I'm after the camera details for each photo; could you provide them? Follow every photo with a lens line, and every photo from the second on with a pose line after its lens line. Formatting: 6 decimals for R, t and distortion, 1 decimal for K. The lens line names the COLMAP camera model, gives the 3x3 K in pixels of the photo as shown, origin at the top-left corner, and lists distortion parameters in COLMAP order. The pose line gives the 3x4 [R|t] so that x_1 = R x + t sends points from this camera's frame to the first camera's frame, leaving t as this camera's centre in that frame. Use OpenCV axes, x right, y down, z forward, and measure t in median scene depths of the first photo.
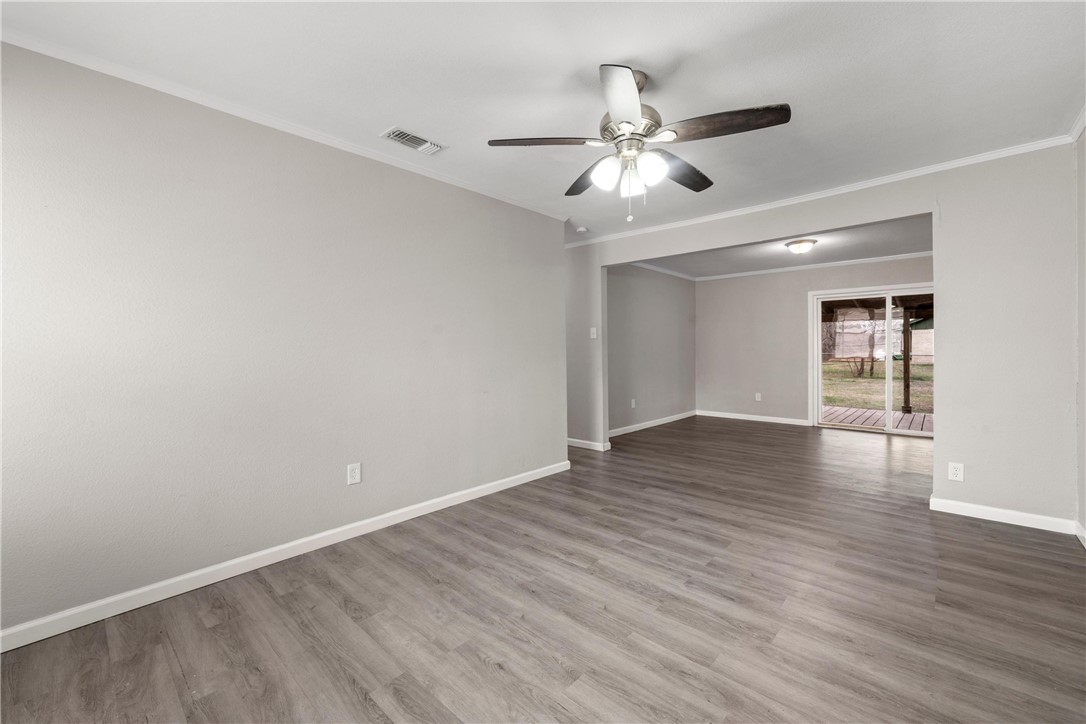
lens RADIAL K [[430.1, 0, 543.1], [0, 430.1, 354.7], [0, 0, 1]] dist [0.016584, -0.000126]
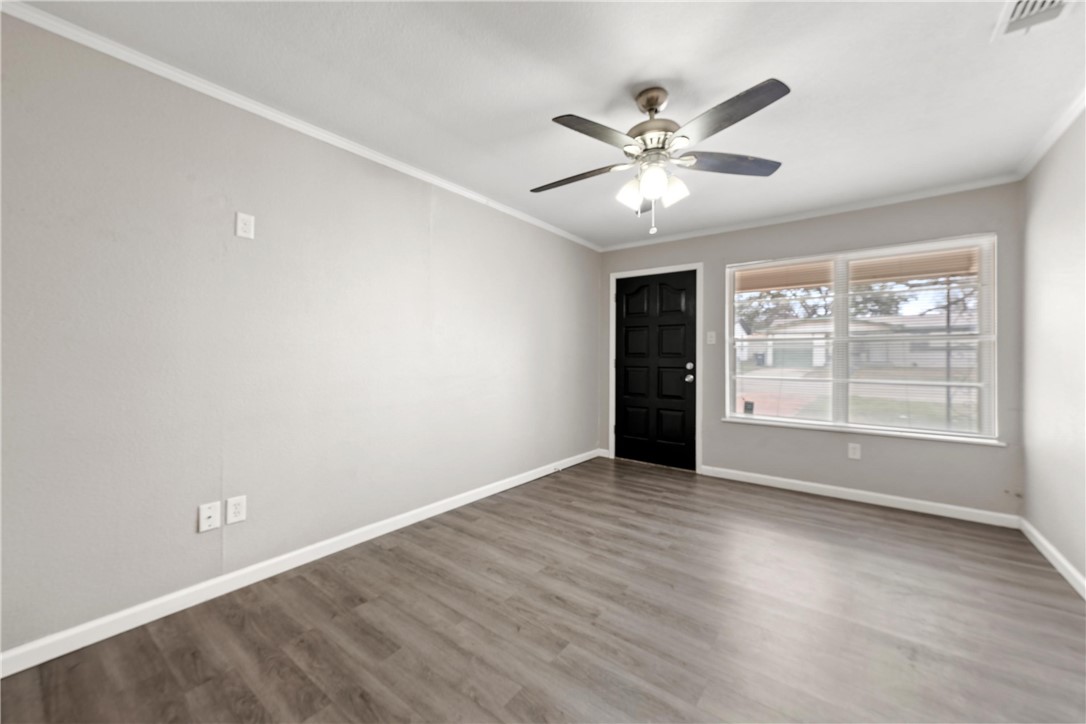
lens RADIAL K [[430.1, 0, 543.1], [0, 430.1, 354.7], [0, 0, 1]] dist [0.016584, -0.000126]
pose [[-0.994218, 0.002968, -0.107337, 0.580044], [0.001224, 0.999866, 0.016312, -0.034007], [0.107371, 0.016086, -0.994089, 2.016802]]
